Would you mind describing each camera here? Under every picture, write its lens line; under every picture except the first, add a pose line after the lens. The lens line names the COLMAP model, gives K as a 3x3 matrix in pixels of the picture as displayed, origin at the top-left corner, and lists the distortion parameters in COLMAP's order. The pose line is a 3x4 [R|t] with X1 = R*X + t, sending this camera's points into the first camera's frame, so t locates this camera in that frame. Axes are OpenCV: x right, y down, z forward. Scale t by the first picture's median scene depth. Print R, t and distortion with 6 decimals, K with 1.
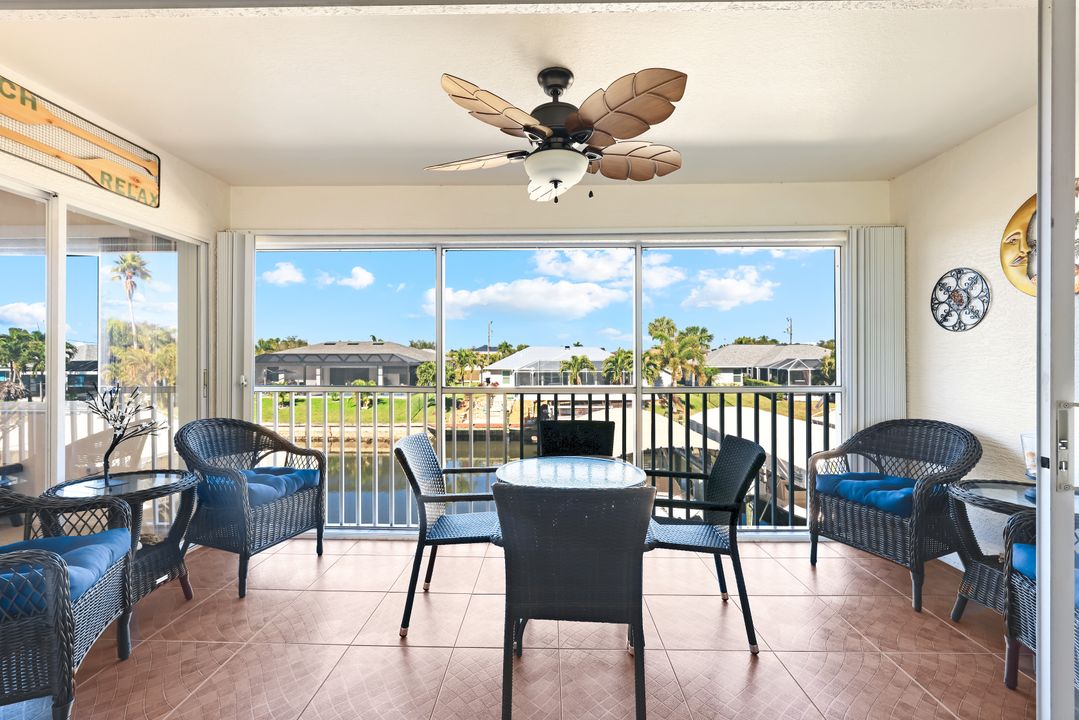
lens RADIAL K [[438.4, 0, 543.0], [0, 438.4, 354.5], [0, 0, 1]] dist [0.000343, -0.000105]
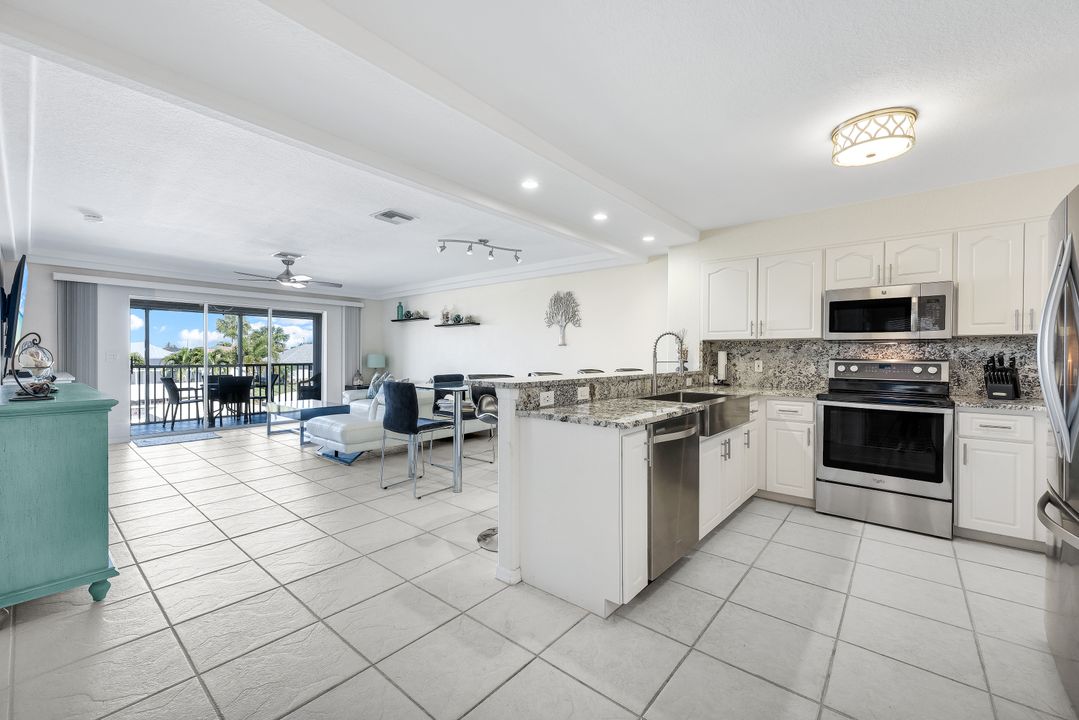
lens RADIAL K [[438.4, 0, 535.1], [0, 438.4, 358.8], [0, 0, 1]] dist [0.000343, -0.000105]
pose [[0.645578, -0.002279, 0.763691, -0.883625], [-0.007855, 0.999923, 0.009623, -0.003380], [-0.763654, -0.012211, 0.645510, -3.023850]]
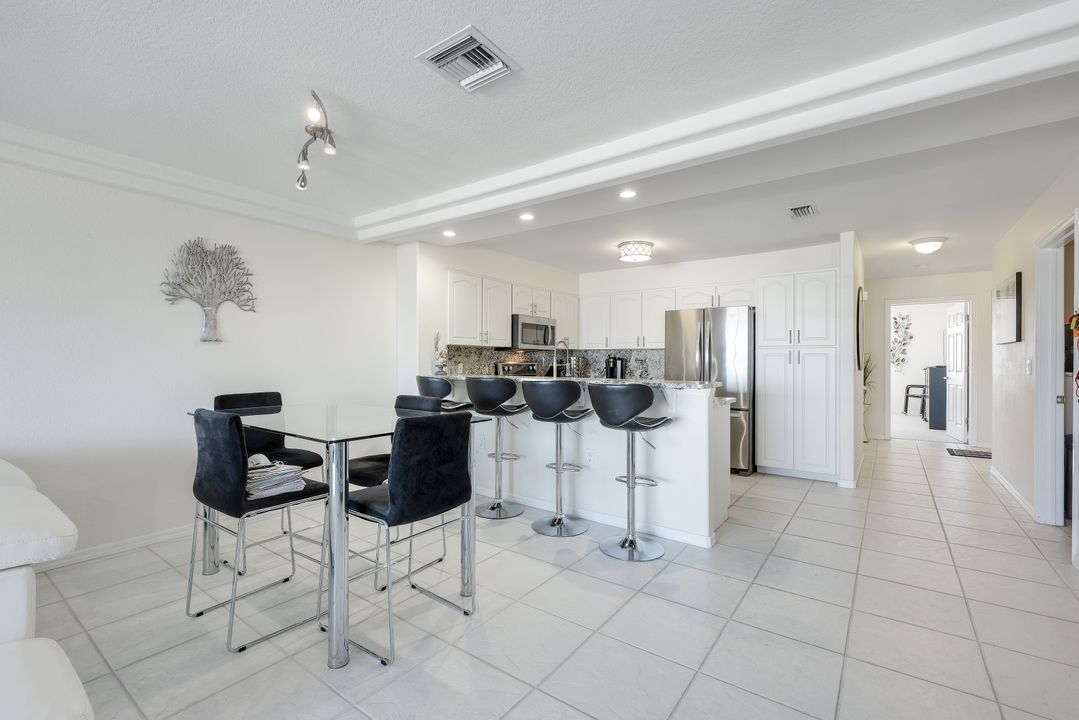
lens RADIAL K [[483.0, 0, 539.2], [0, 483.0, 361.1], [0, 0, 1]] dist [0.000173, -0.000334]
pose [[-0.812305, -0.001501, 0.583231, -0.562581], [-0.002846, 0.999995, -0.001390, 0.002659], [-0.583226, -0.002789, -0.812305, -0.973712]]
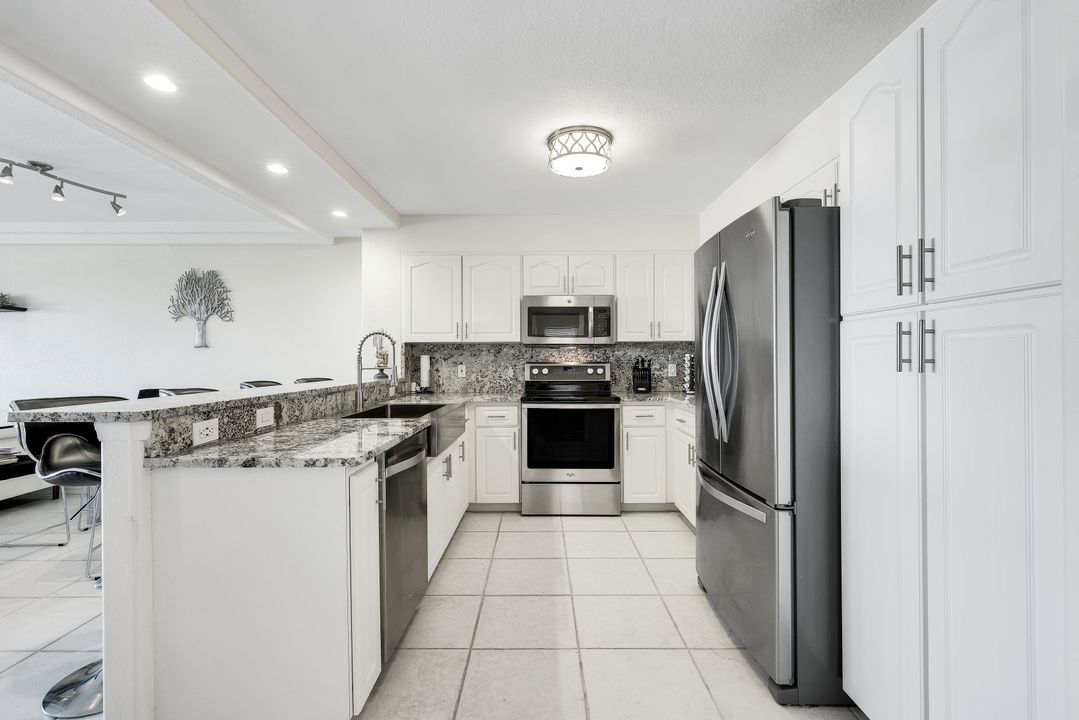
lens RADIAL K [[483.0, 0, 539.1], [0, 483.0, 359.0], [0, 0, 1]] dist [0.000173, -0.000334]
pose [[-0.000016, 0.002387, 0.999997, -0.783388], [0.001015, 0.999997, -0.002387, -0.004467], [-0.999999, 0.001015, -0.000019, -2.865359]]
